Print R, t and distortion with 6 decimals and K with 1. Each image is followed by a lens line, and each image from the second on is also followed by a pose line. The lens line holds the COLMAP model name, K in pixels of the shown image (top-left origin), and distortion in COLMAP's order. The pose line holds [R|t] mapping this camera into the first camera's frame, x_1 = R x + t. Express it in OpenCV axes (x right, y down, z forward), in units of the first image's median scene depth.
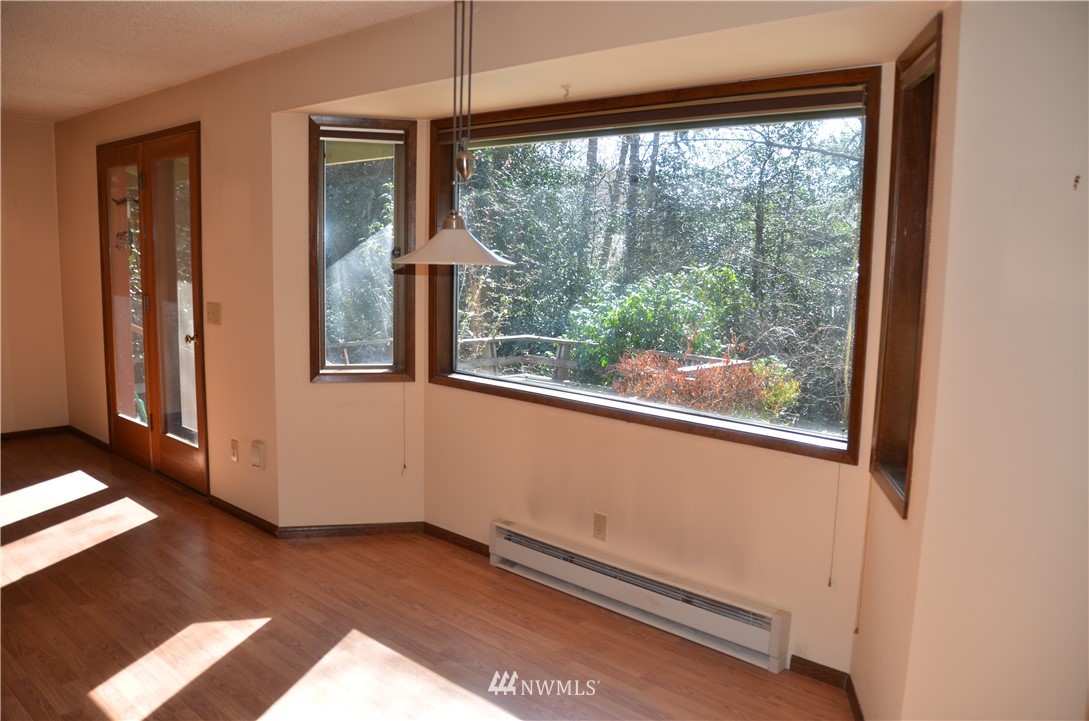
lens RADIAL K [[860.3, 0, 538.9], [0, 860.3, 376.4], [0, 0, 1]] dist [-0.089596, 0.025098]
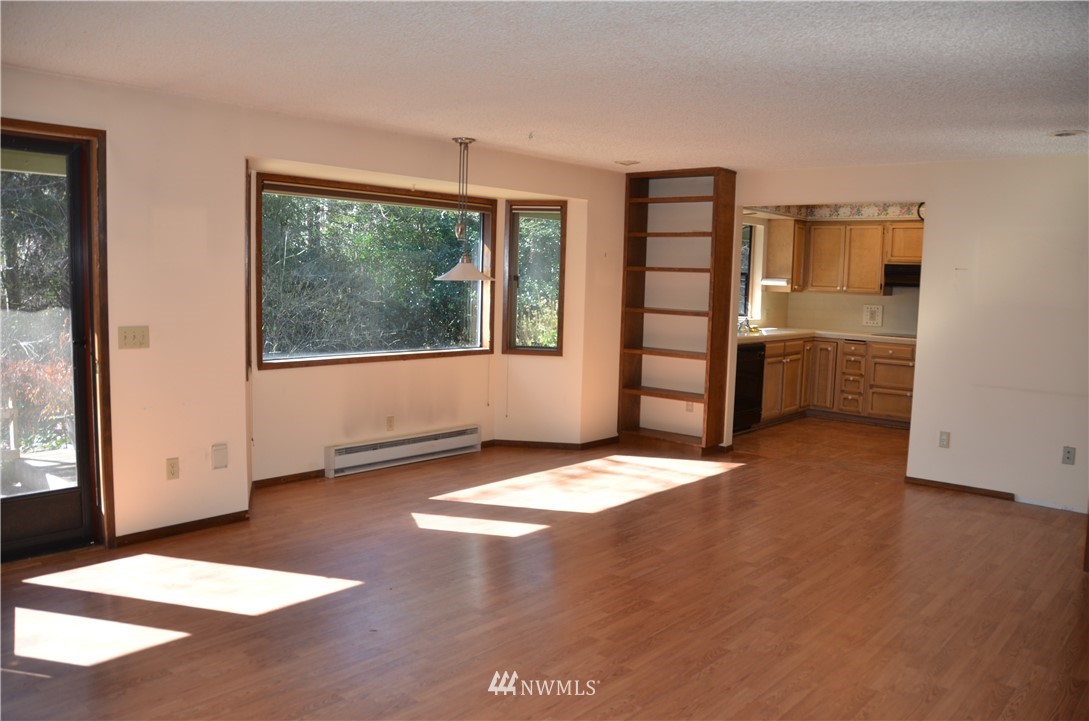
lens RADIAL K [[860.3, 0, 543.0], [0, 860.3, 360.1], [0, 0, 1]] dist [-0.089596, 0.025098]
pose [[-0.063520, -0.121235, 0.990589, -1.480455], [0.114903, 0.985104, 0.127932, -0.128407], [-0.991344, 0.121948, -0.048644, 0.646252]]
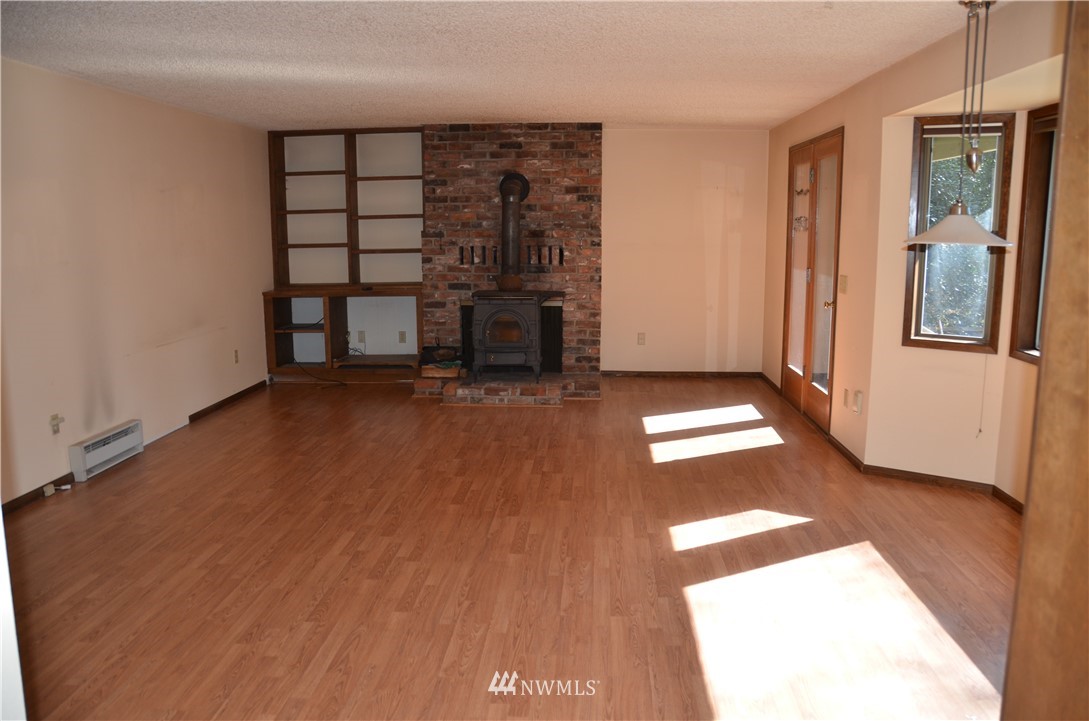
lens RADIAL K [[860.3, 0, 542.8], [0, 860.3, 364.8], [0, 0, 1]] dist [-0.089596, 0.025098]
pose [[0.655677, 0.101731, -0.748157, 0.283040], [-0.093544, 0.994193, 0.053205, 0.017429], [0.749225, 0.035101, 0.661385, -0.134418]]
